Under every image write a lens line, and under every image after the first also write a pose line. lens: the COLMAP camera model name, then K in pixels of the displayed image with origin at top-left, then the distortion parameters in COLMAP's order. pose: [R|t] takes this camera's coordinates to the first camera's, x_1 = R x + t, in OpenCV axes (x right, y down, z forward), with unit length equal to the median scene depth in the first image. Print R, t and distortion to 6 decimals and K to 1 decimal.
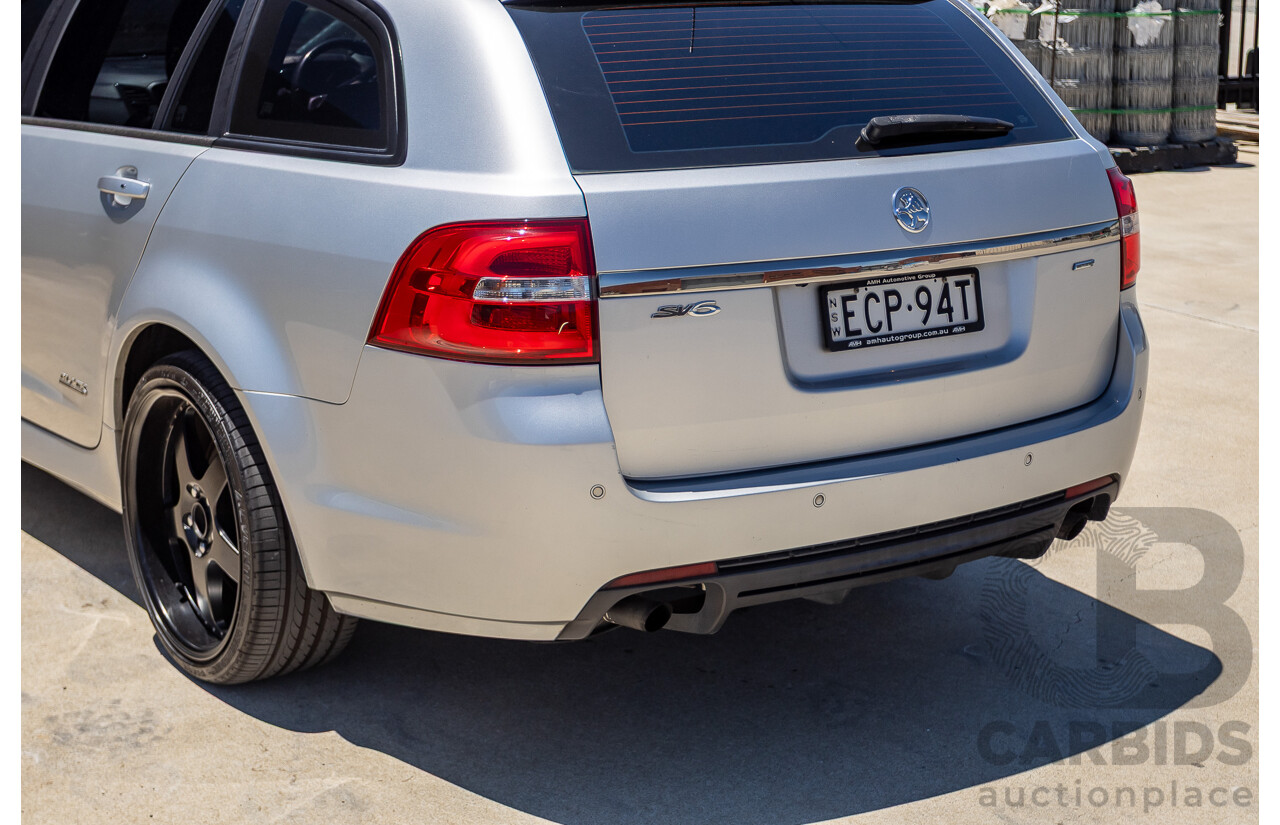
lens RADIAL K [[2141.5, 0, 640.0], [0, 2141.5, 412.5], [0, 0, 1]] dist [-0.032232, -0.048498]
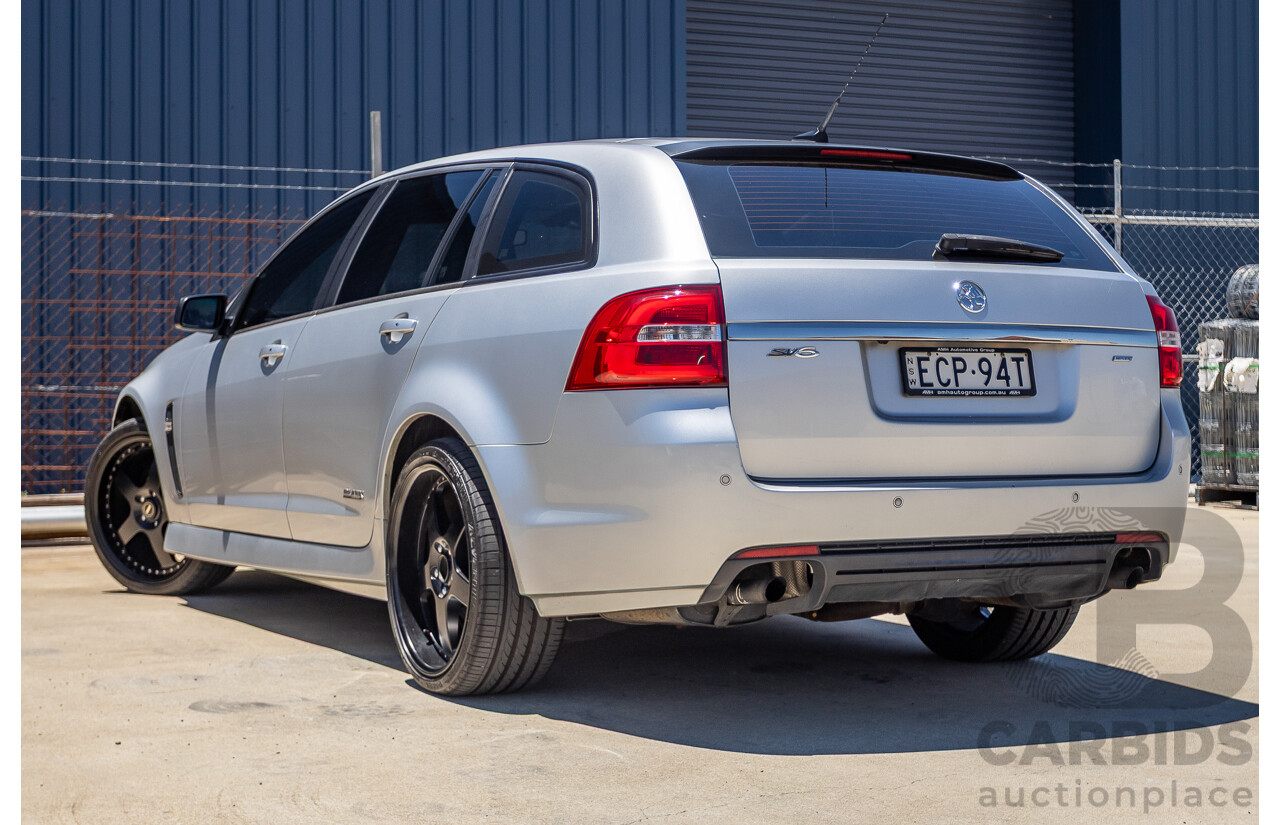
lens RADIAL K [[2269.3, 0, 640.0], [0, 2269.3, 412.5], [0, 0, 1]] dist [-0.042438, 0.001527]
pose [[0.990148, -0.009075, -0.139733, 0.116870], [-0.022490, 0.974637, -0.222661, 0.289353], [0.138210, 0.223610, 0.964830, -0.368768]]
